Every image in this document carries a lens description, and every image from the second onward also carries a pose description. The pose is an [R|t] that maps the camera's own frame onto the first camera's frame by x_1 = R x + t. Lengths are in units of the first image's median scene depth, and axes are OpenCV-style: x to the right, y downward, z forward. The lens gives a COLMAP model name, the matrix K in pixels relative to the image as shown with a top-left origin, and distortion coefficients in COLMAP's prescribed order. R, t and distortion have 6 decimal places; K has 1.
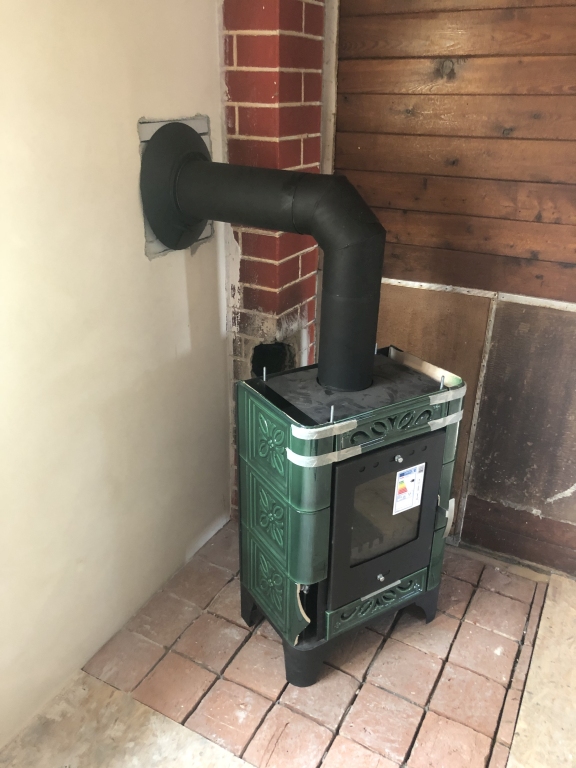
lens RADIAL K [[627.3, 0, 288.0], [0, 627.3, 384.0], [0, 0, 1]] dist [0.004102, -0.011476]
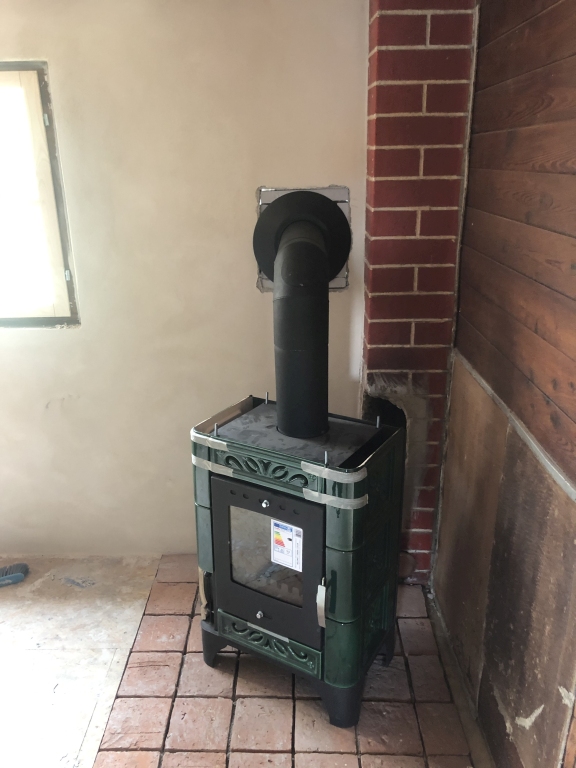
lens RADIAL K [[627.3, 0, 288.0], [0, 627.3, 384.0], [0, 0, 1]] dist [0.004102, -0.011476]
pose [[0.464488, 0.284529, -0.838626, 0.967022], [-0.358017, 0.926476, 0.116041, -0.192685], [0.809984, 0.246343, 0.532204, 0.396230]]
